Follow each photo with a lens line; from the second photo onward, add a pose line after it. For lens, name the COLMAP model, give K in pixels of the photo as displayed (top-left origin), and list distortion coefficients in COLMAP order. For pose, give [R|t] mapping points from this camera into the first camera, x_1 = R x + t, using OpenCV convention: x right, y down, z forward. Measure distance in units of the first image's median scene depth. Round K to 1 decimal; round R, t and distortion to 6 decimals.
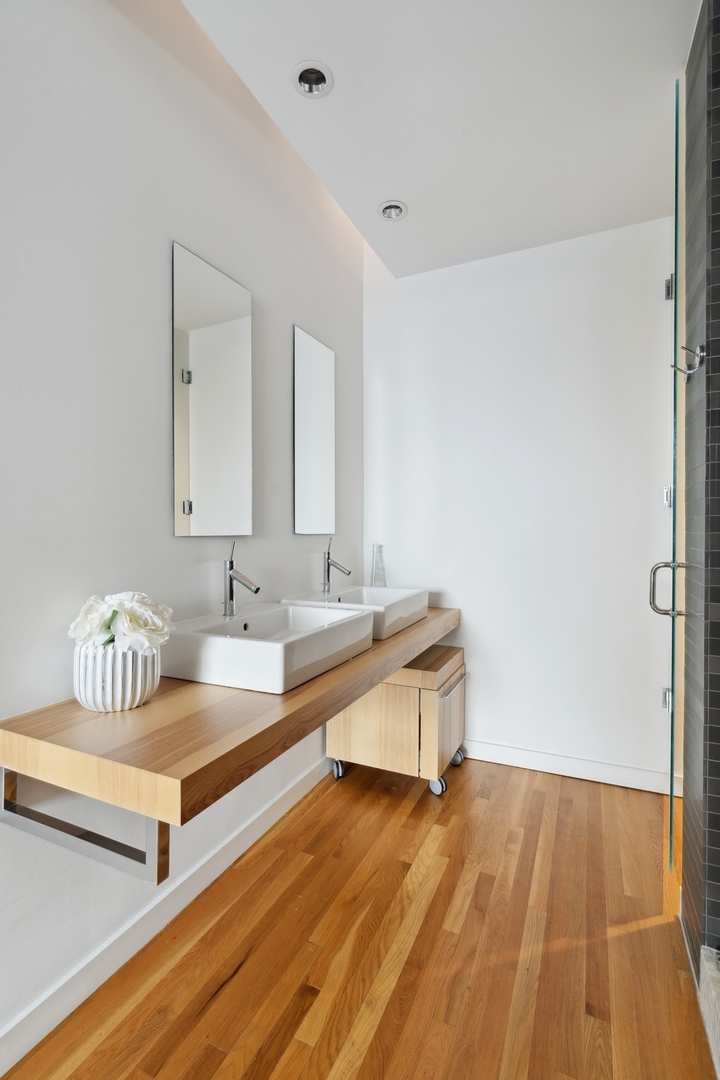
lens RADIAL K [[497.6, 0, 365.8], [0, 497.6, 537.7], [0, 0, 1]] dist [-0.005675, 0.002042]
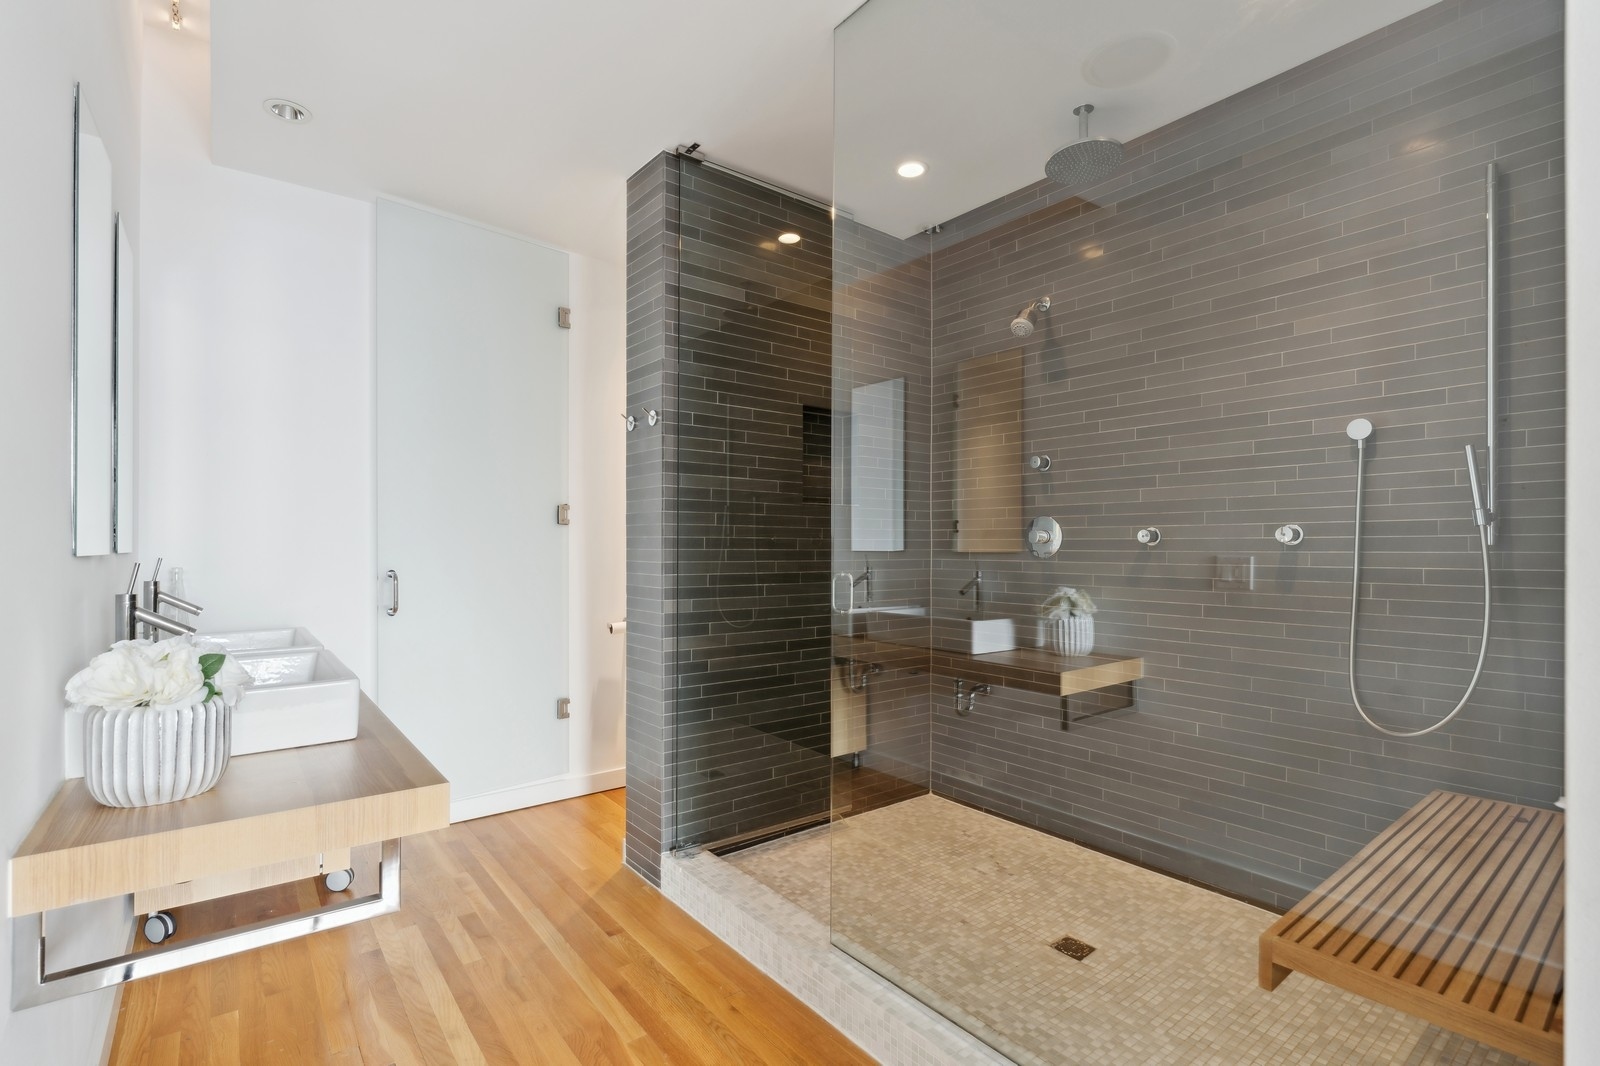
lens RADIAL K [[737.2, 0, 797.1], [0, 737.2, 538.8], [0, 0, 1]] dist [-0.005675, 0.002042]
pose [[0.464980, -0.001427, 0.885320, -0.673983], [0.016122, 0.999847, -0.006855, -0.007999], [-0.885174, 0.017461, 0.464932, -0.199436]]
